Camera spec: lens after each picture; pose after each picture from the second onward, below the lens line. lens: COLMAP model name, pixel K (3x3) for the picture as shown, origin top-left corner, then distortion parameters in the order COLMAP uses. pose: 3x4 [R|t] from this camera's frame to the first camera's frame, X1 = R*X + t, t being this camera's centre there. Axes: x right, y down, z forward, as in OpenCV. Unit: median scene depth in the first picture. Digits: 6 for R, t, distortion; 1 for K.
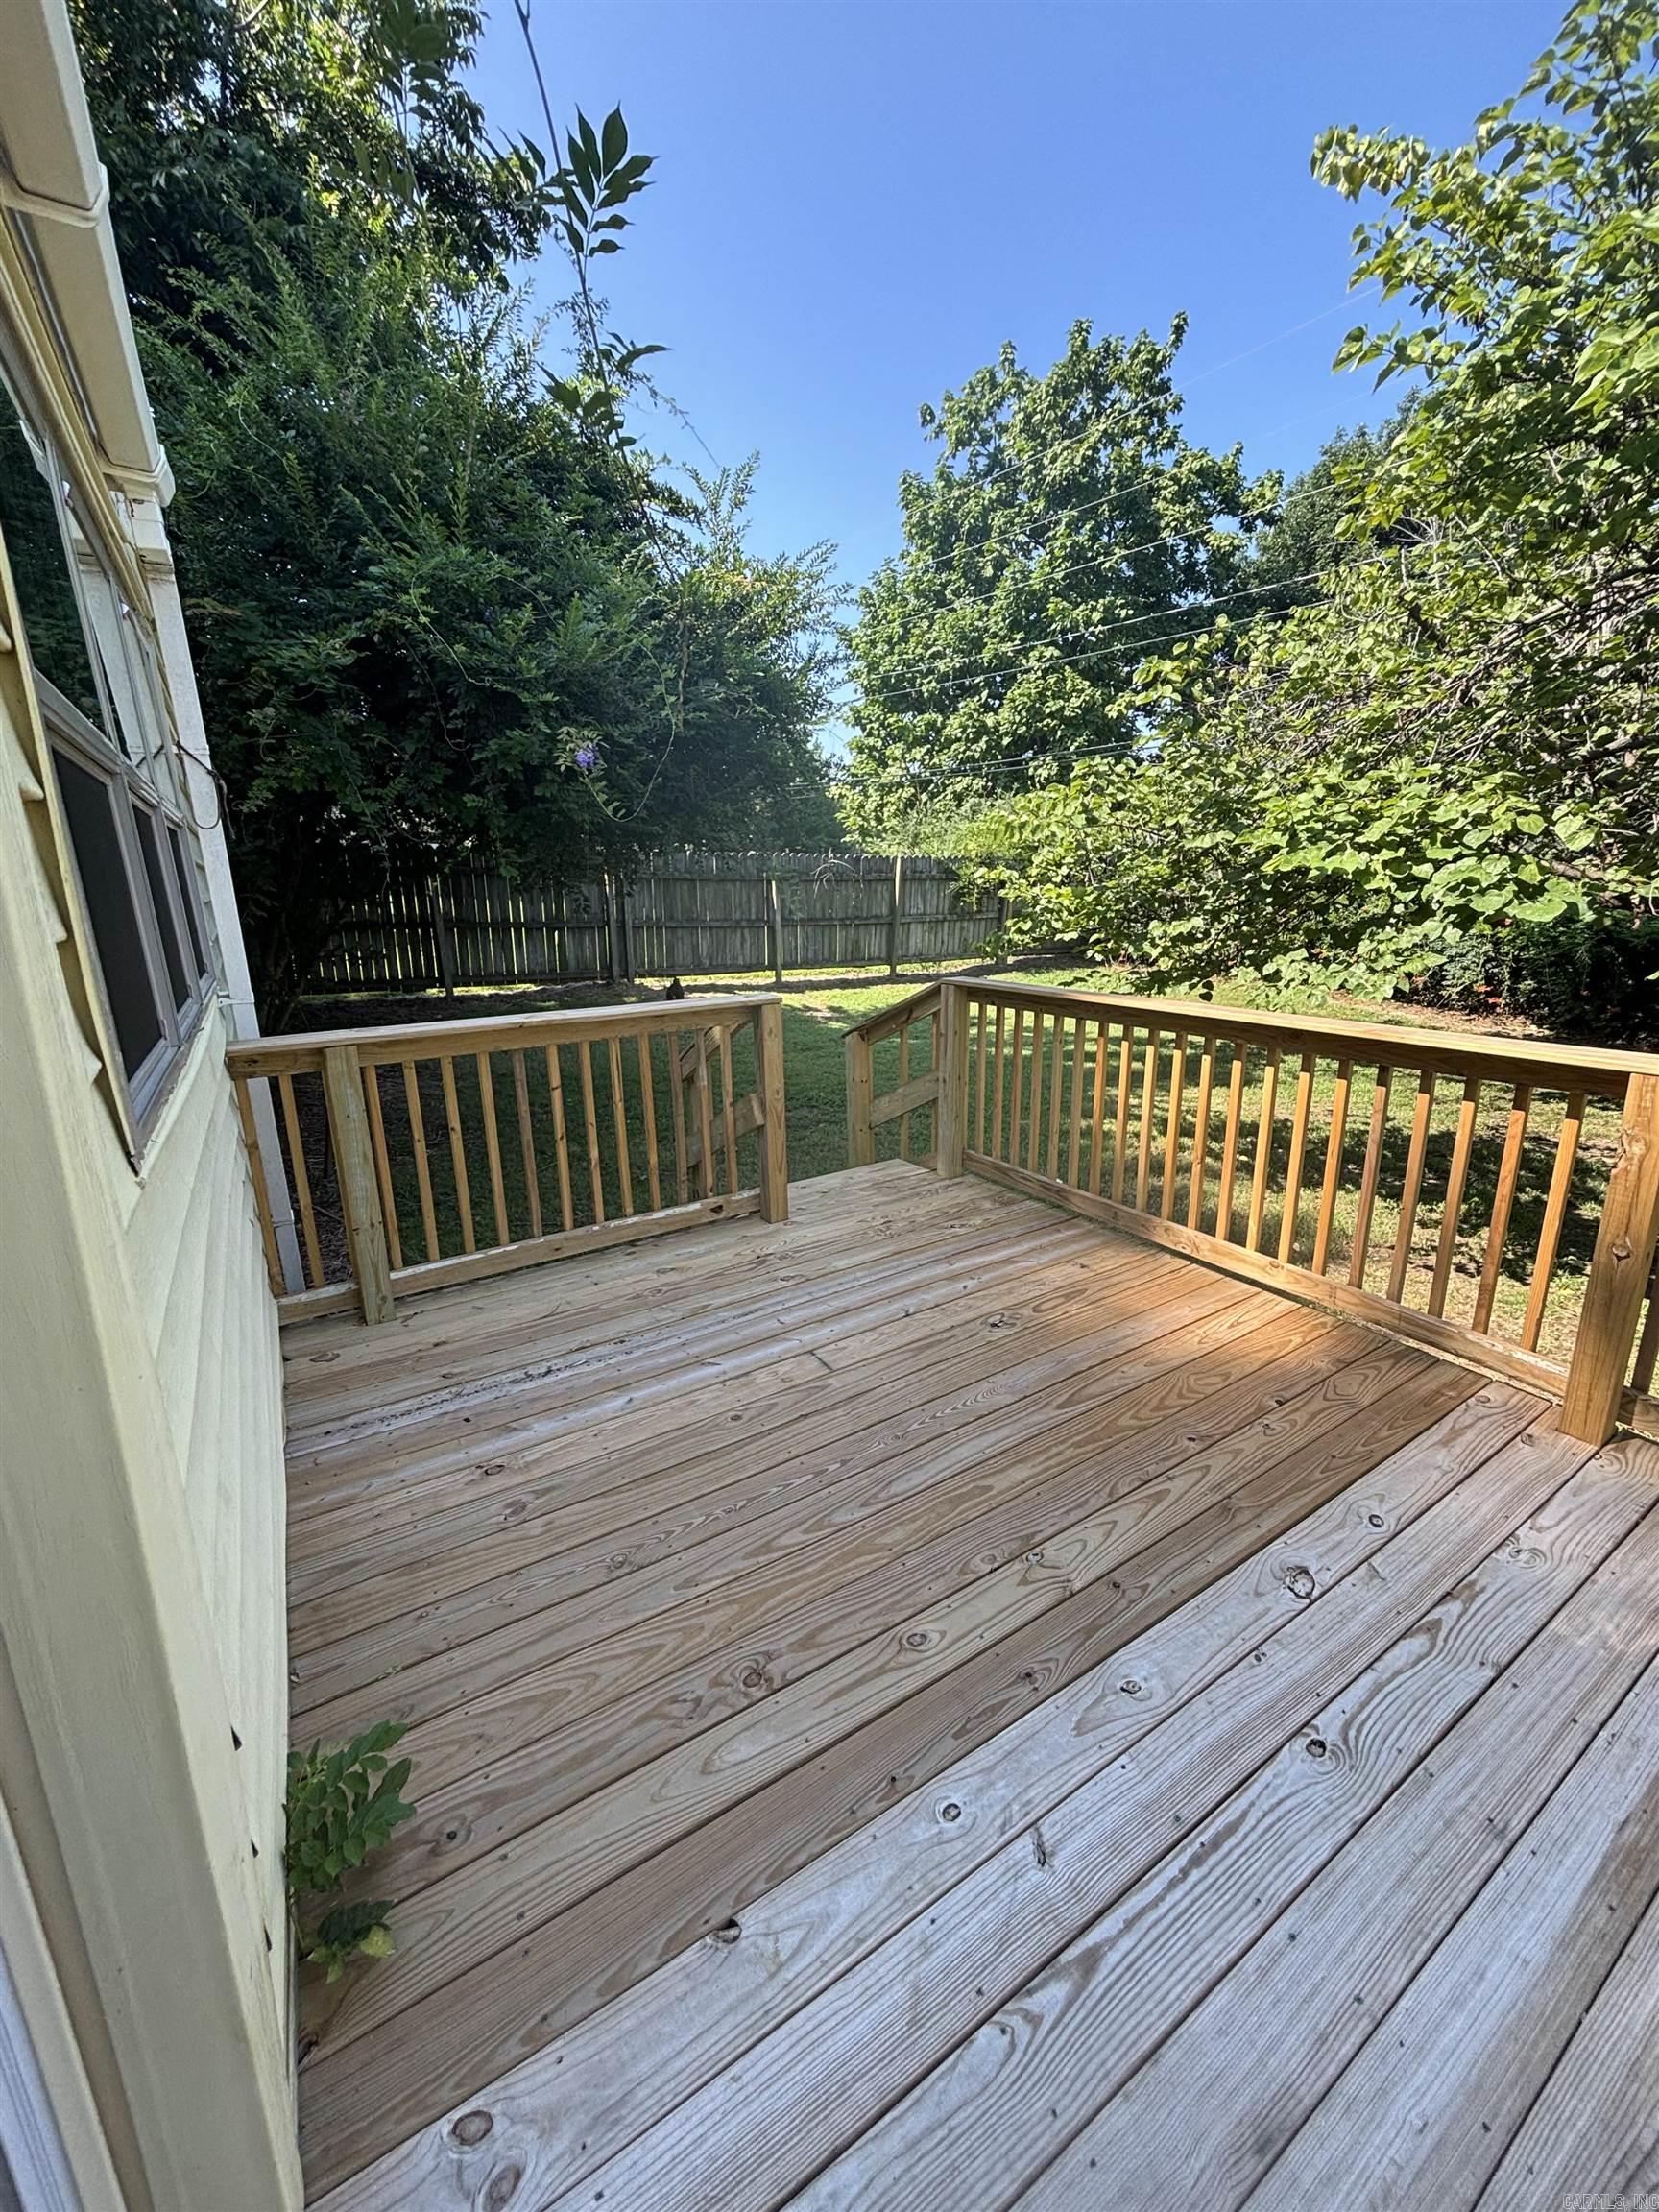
lens RADIAL K [[889.4, 0, 829.5], [0, 889.4, 1106.0], [0, 0, 1]] dist [-0.003060, 0.000828]
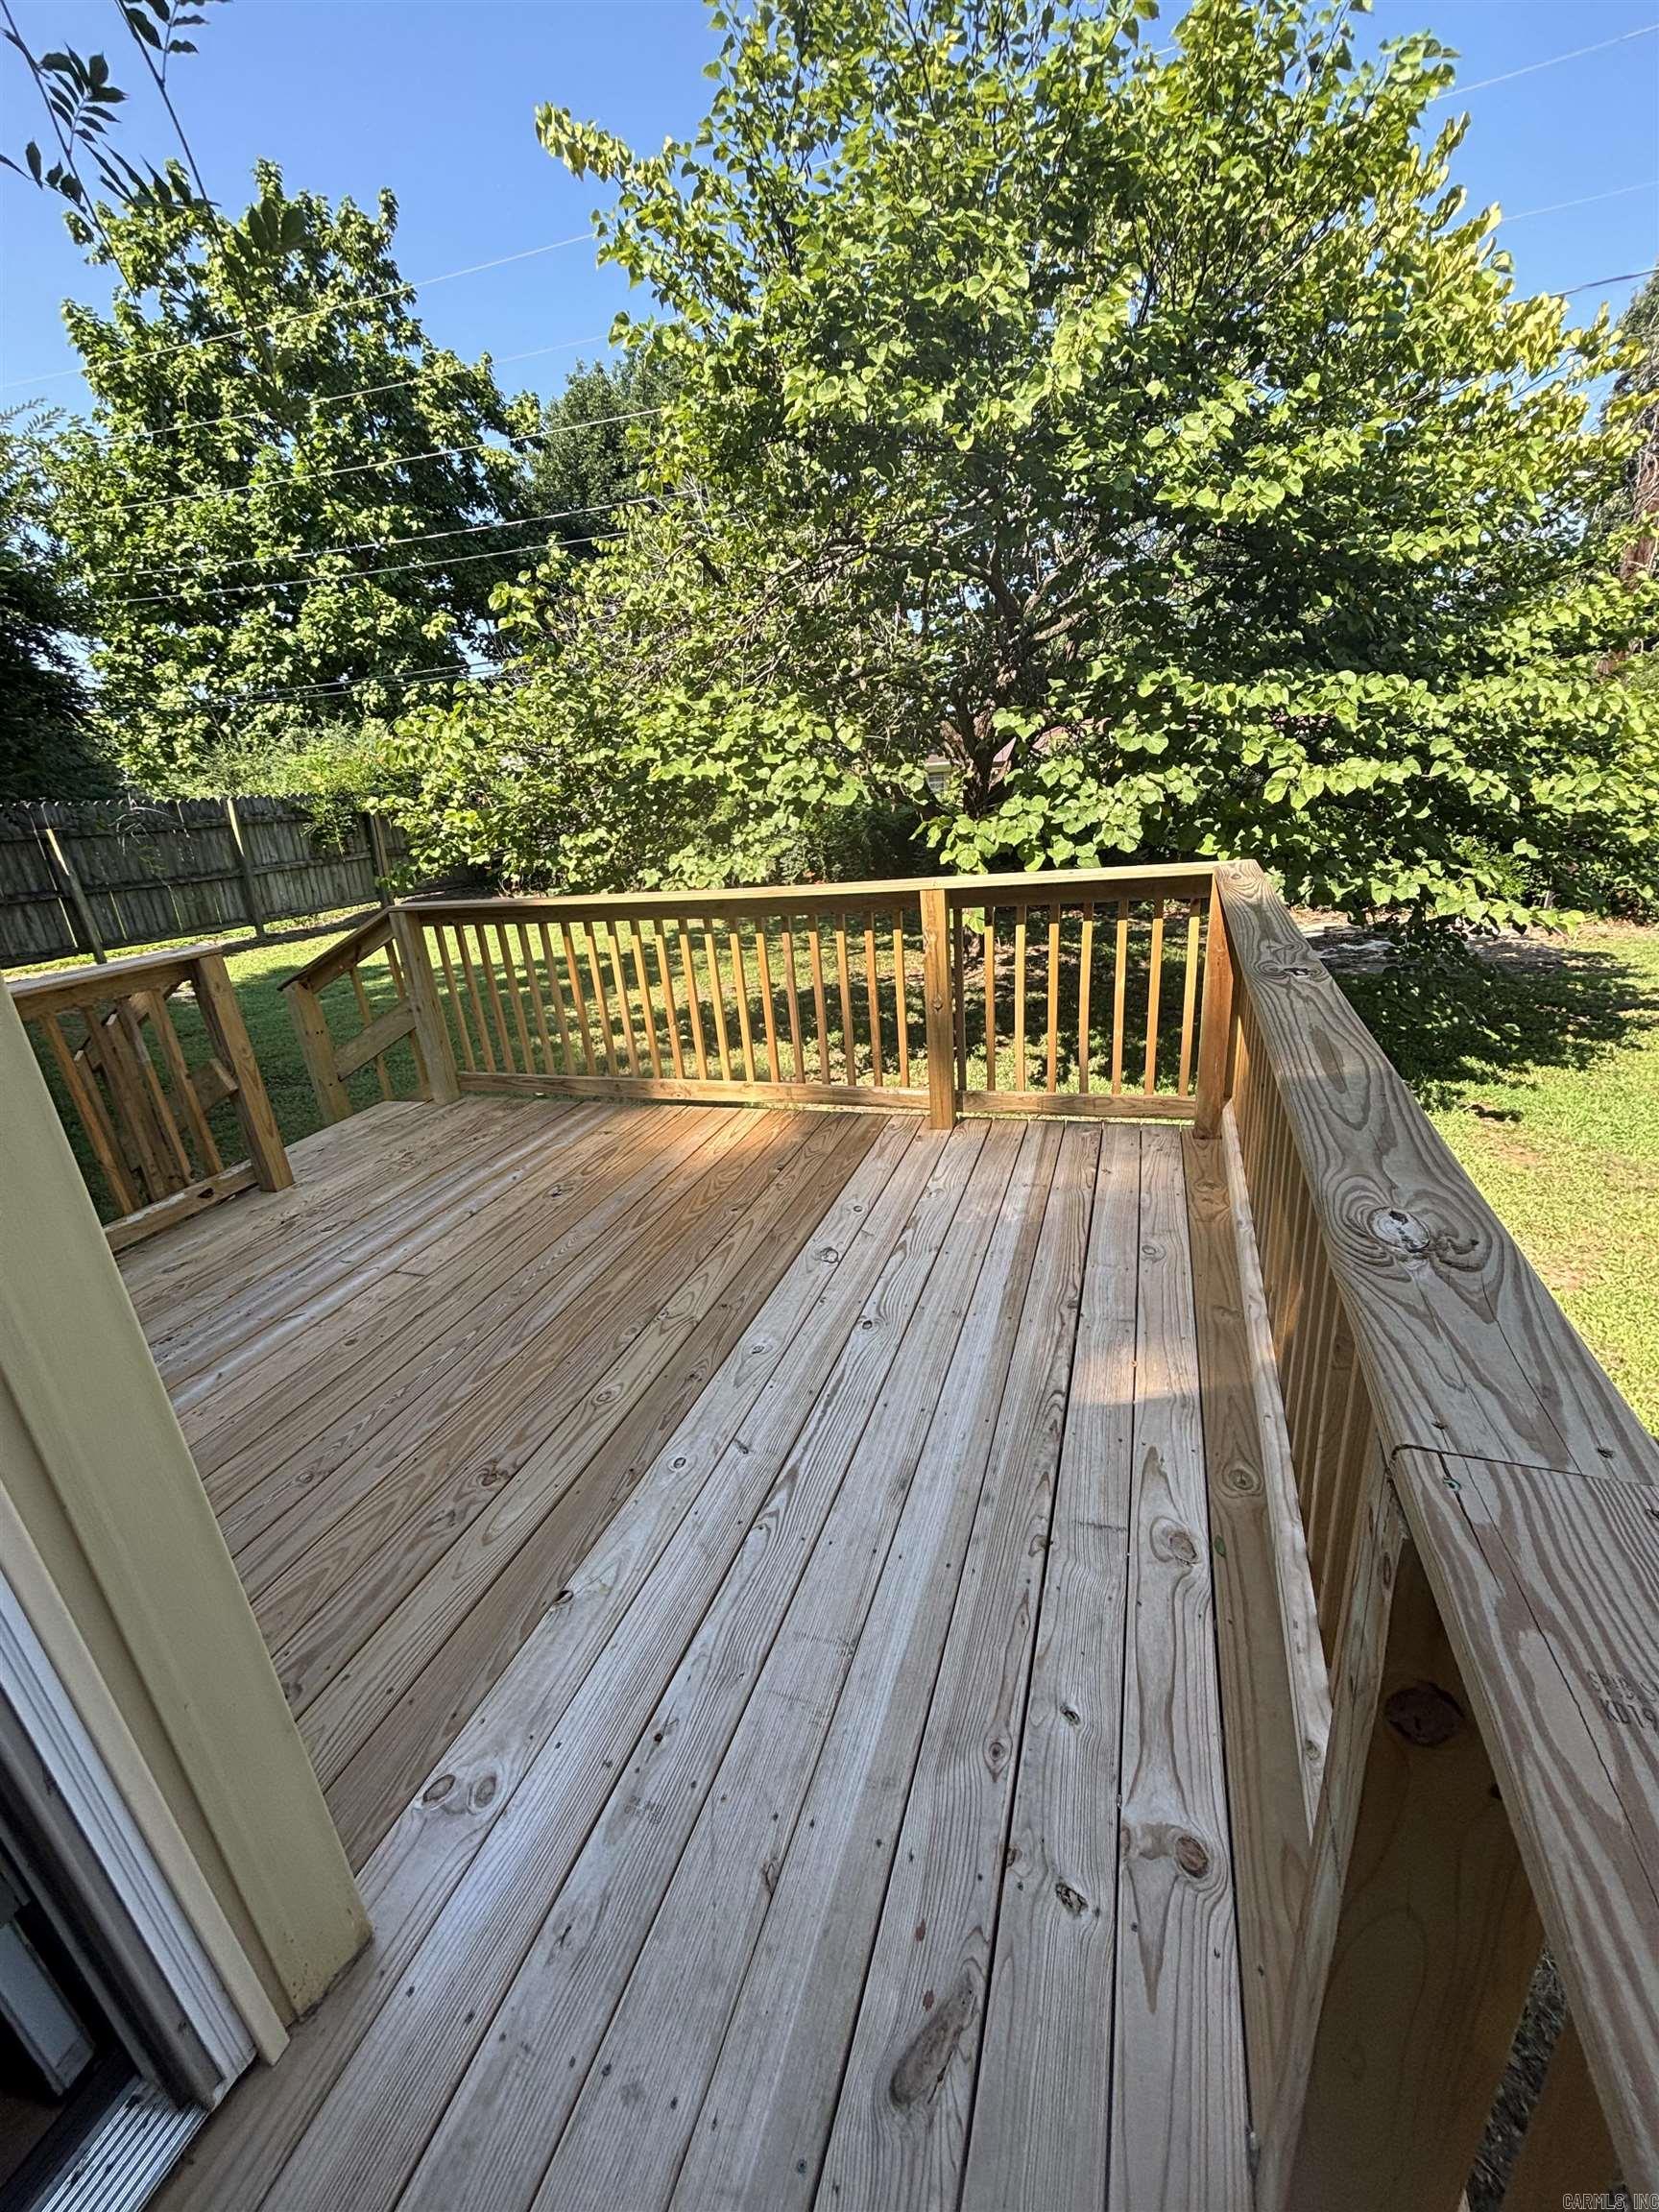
lens RADIAL K [[903.3, 0, 829.5], [0, 903.3, 1106.0], [0, 0, 1]] dist [-0.003106, 0.004358]
pose [[0.782822, -0.259136, 0.565720, -0.095936], [0.221934, 0.965640, 0.135220, 0.035282], [-0.581322, 0.019699, 0.813435, -0.084462]]
